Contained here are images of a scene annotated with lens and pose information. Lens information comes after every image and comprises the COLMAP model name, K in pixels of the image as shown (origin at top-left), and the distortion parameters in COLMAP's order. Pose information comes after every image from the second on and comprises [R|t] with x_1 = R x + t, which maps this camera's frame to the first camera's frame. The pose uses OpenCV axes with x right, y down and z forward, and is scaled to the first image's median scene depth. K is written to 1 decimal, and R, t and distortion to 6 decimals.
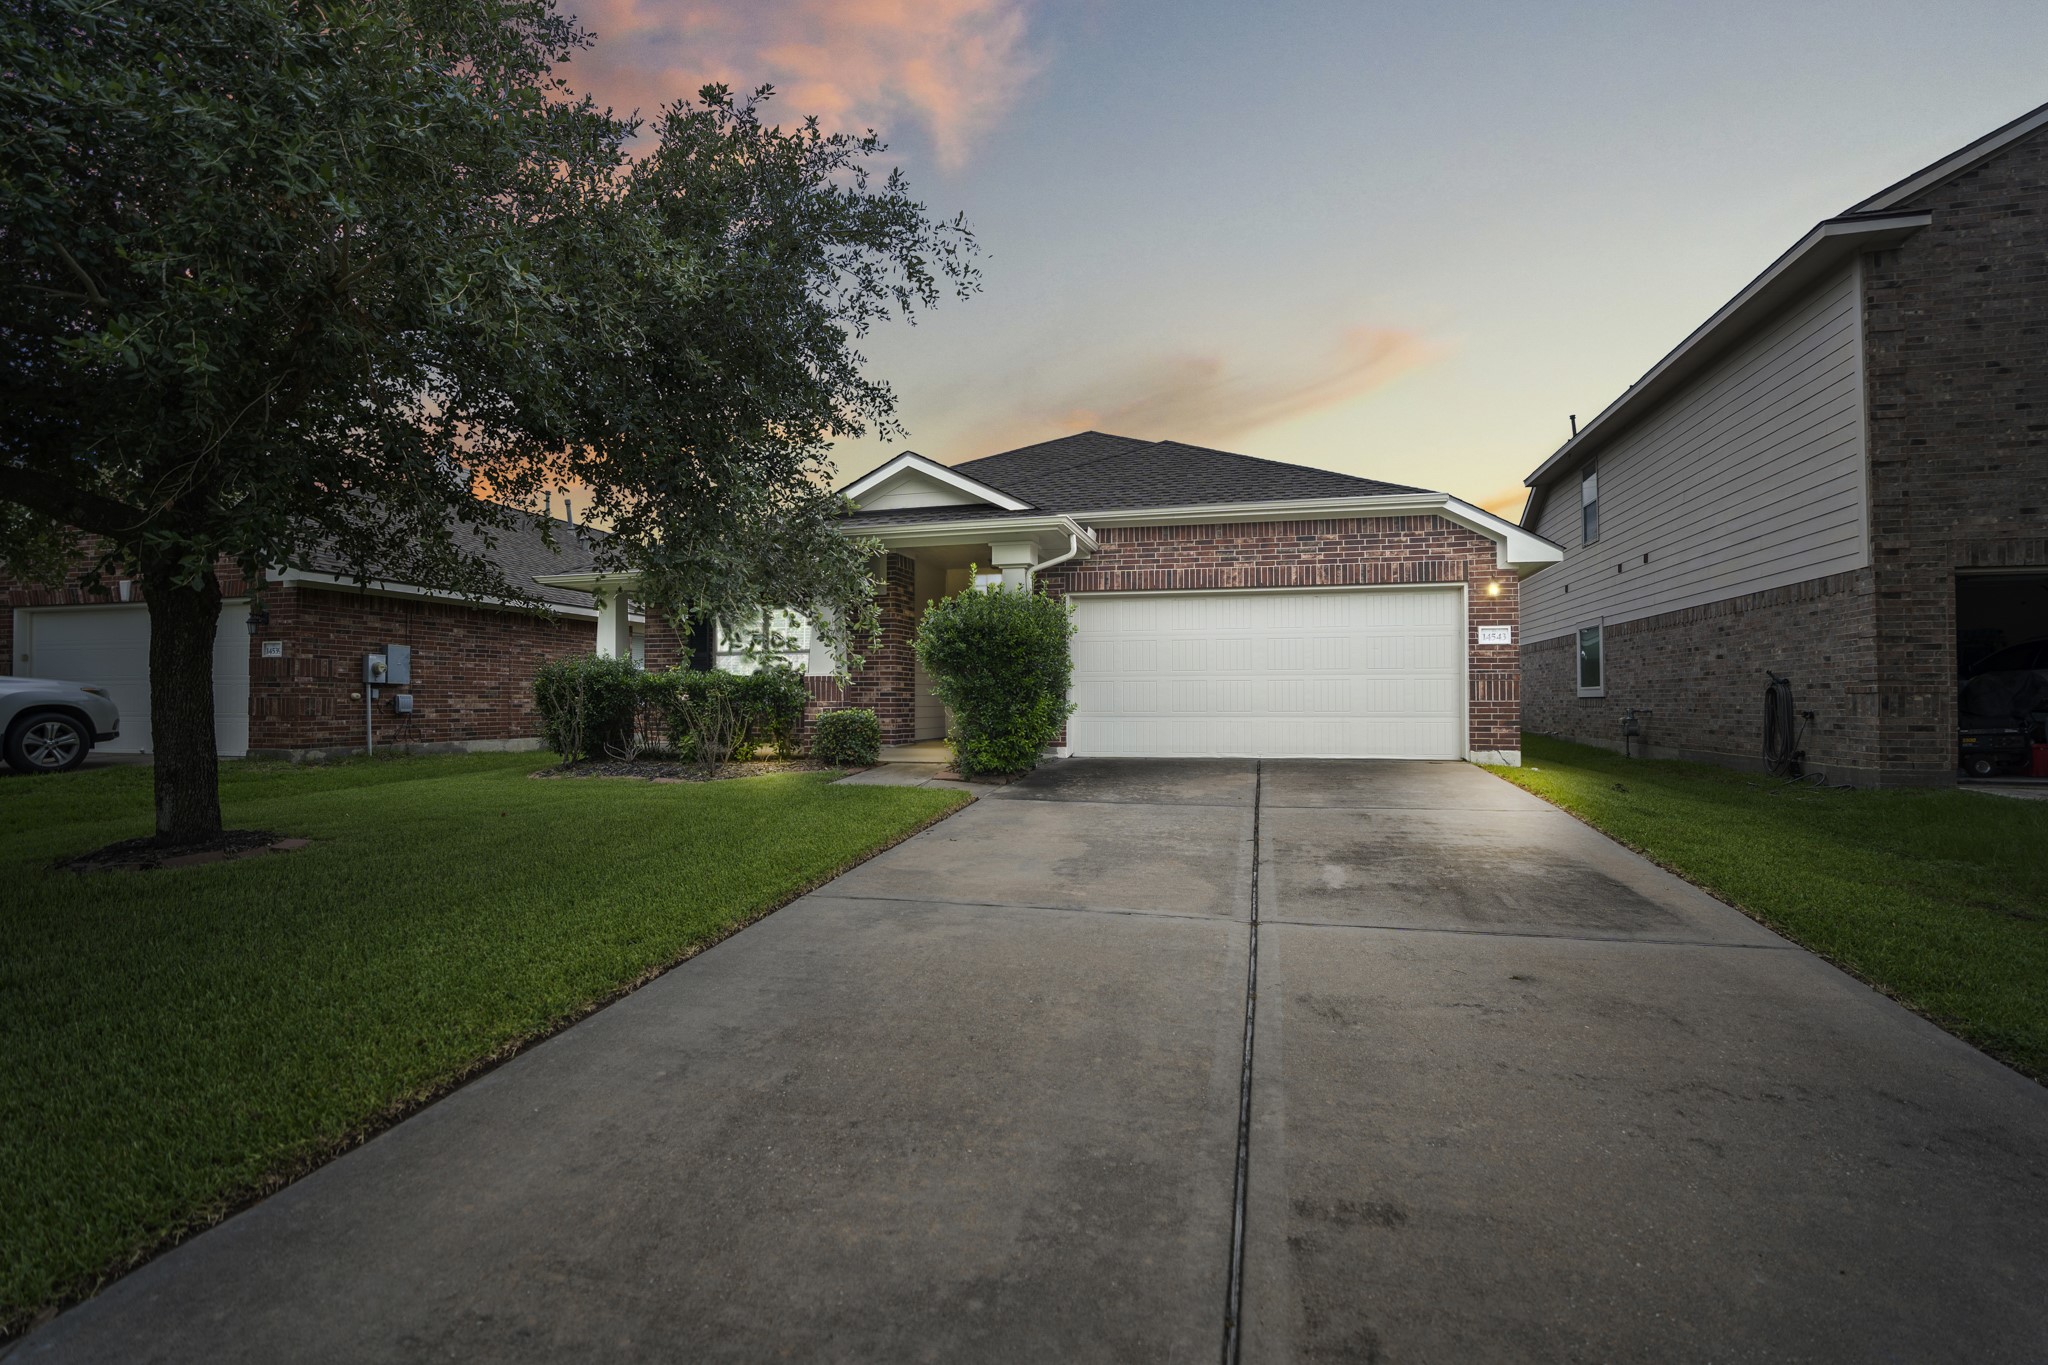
lens RADIAL K [[1012.7, 0, 980.2], [0, 1012.7, 698.8], [0, 0, 1]] dist [-0.062677, 0.024500]
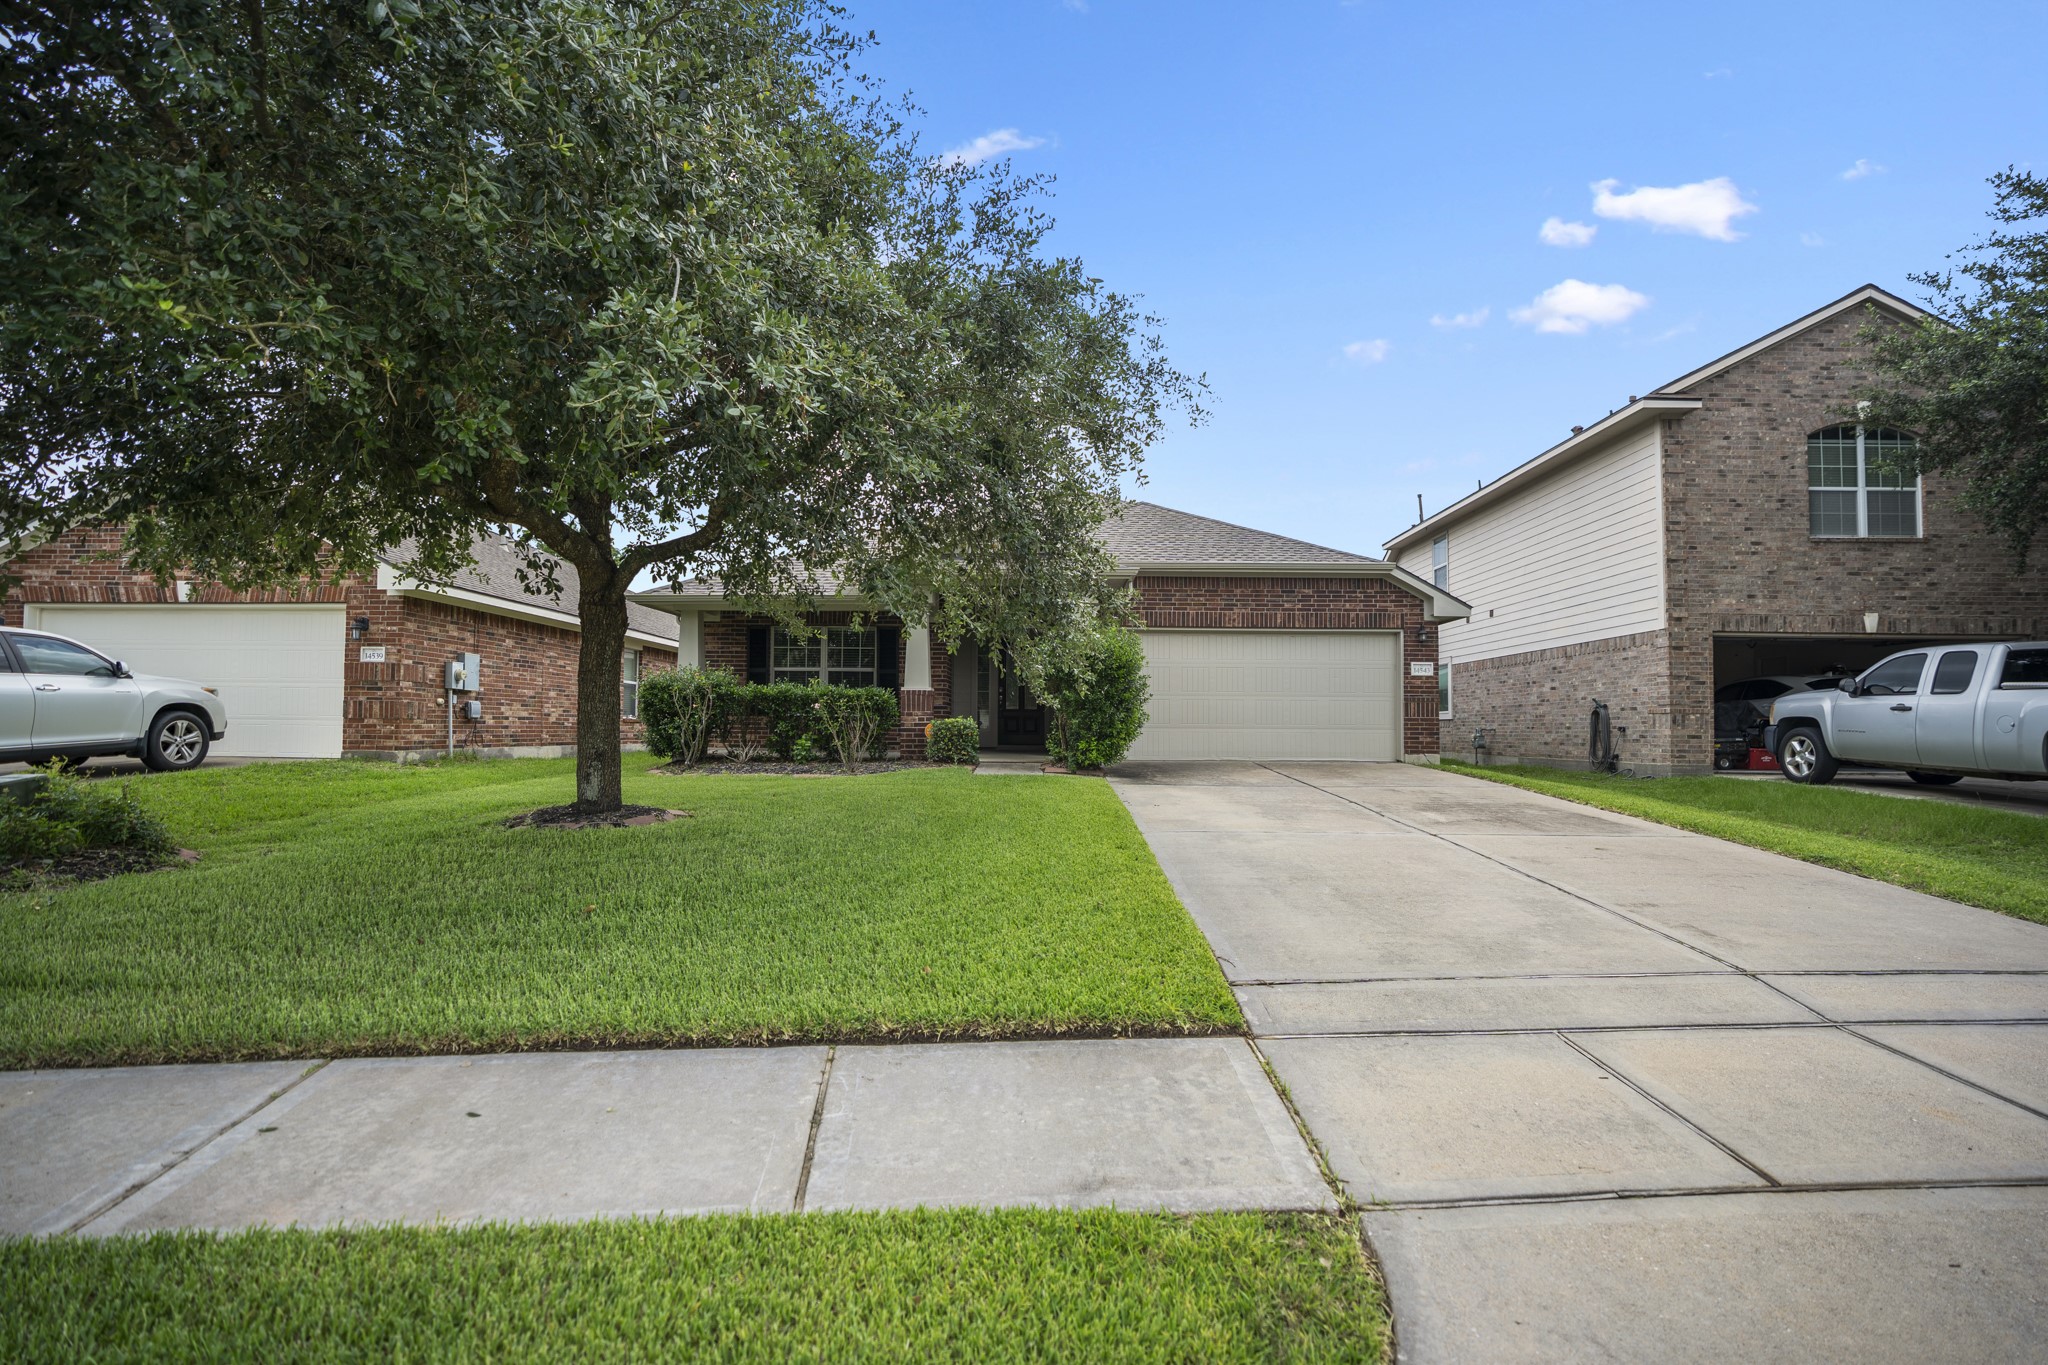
lens RADIAL K [[1028.3, 0, 1016.1], [0, 1028.3, 713.6], [0, 0, 1]] dist [-0.062516, 0.028913]
pose [[0.971005, 0.013404, 0.238684, -0.350663], [-0.010638, 0.999861, -0.012875, 0.020899], [-0.238824, 0.009963, 0.971012, -0.214553]]
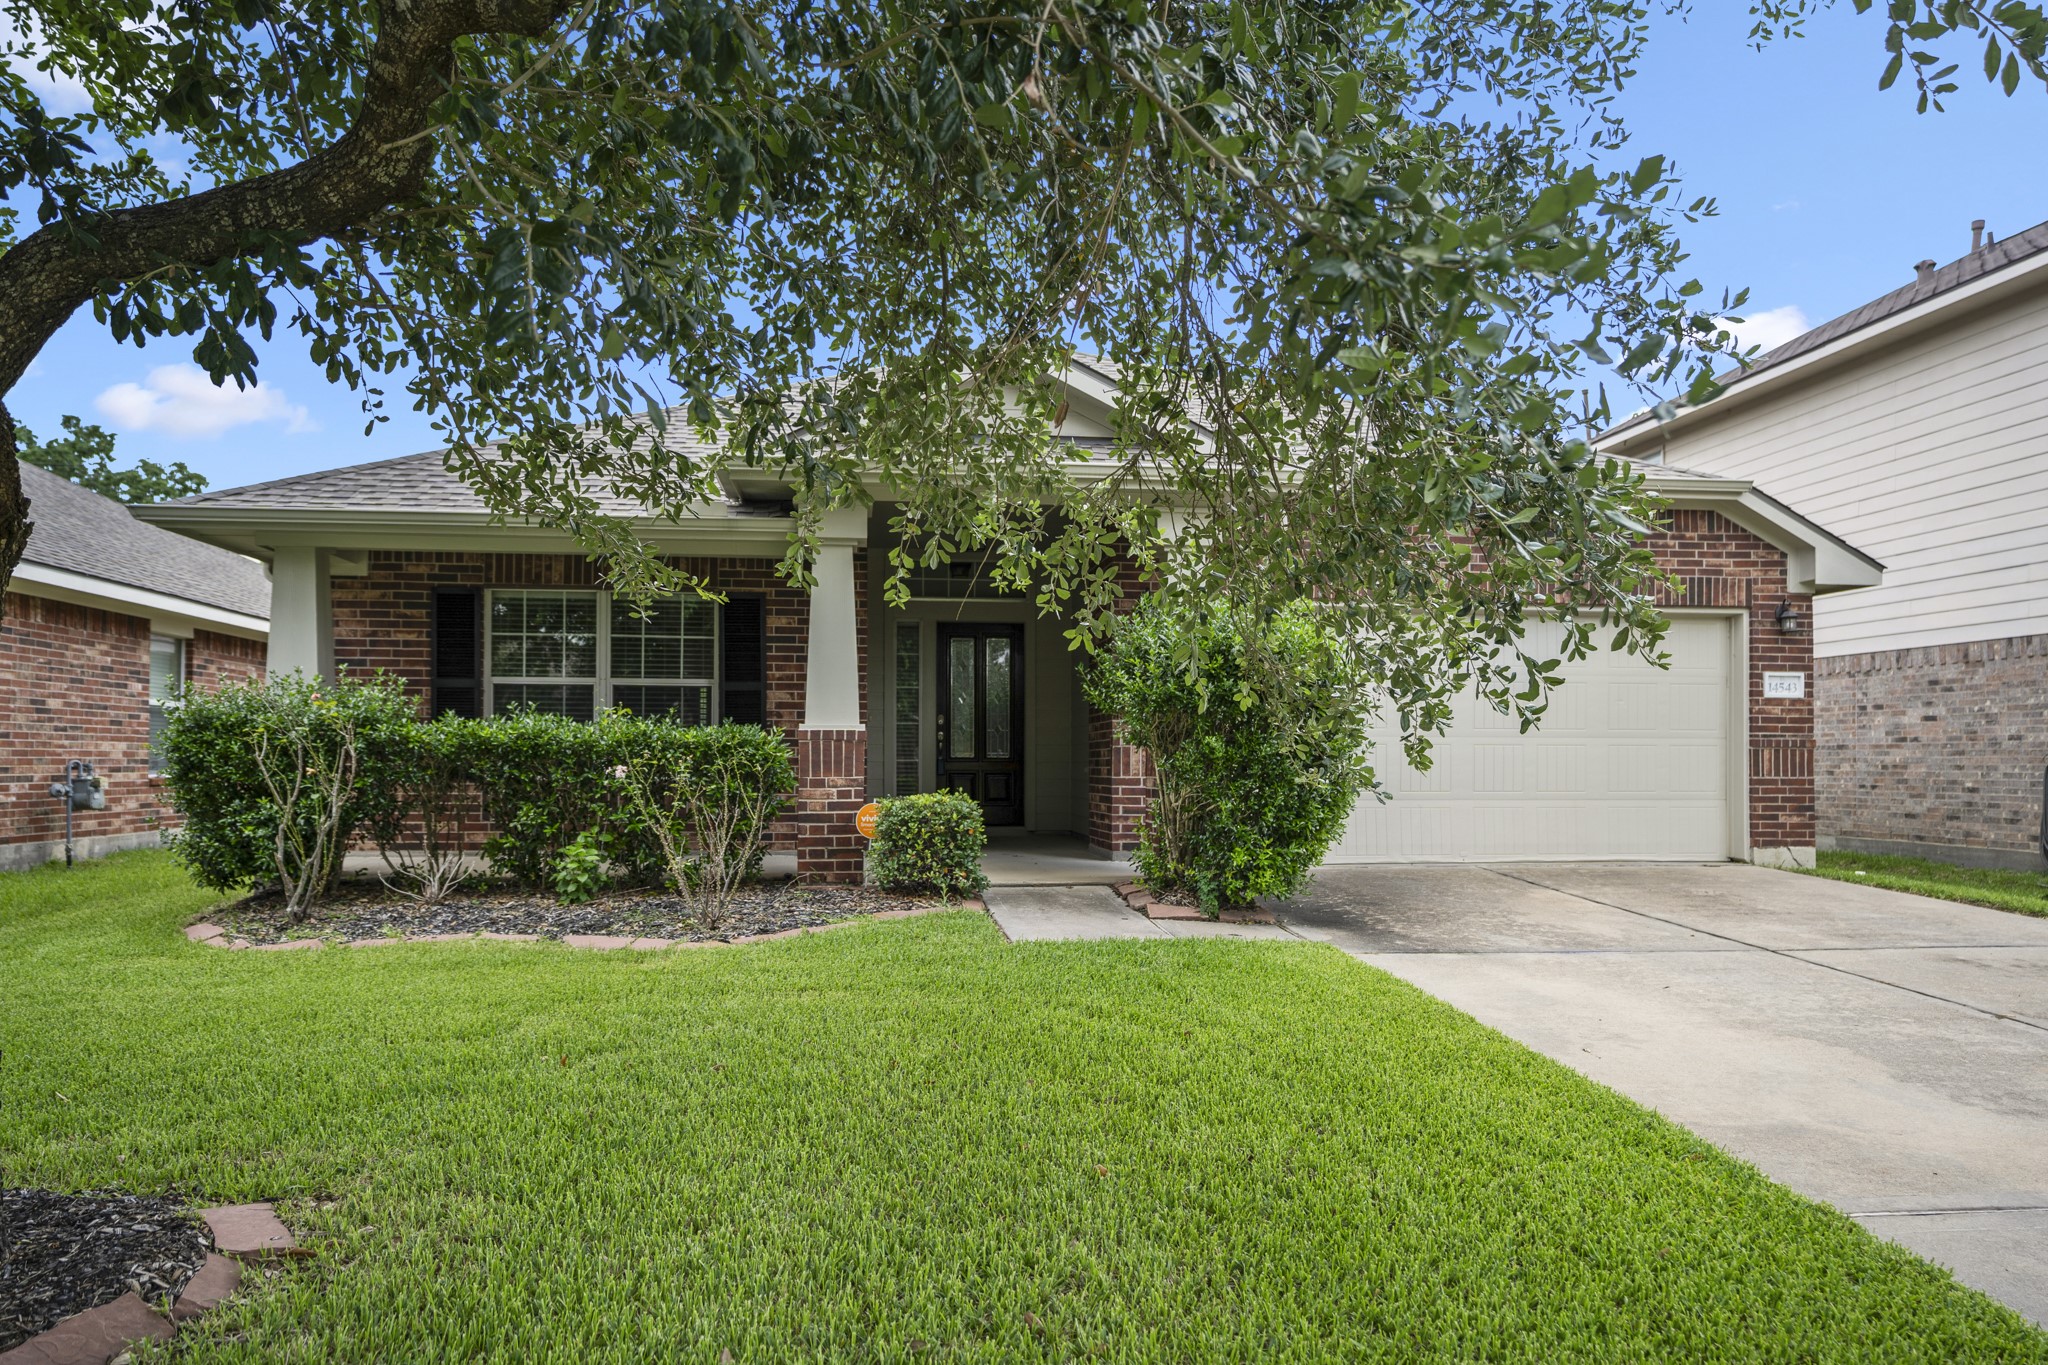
lens RADIAL K [[1454.7, 0, 1030.9], [0, 1454.7, 754.4], [0, 0, 1]] dist [0.005273, 0.002048]
pose [[0.922251, 0.006782, 0.386531, -0.381268], [-0.006716, 0.999976, -0.001520, -0.009025], [-0.386532, -0.001194, 0.922275, 0.247006]]
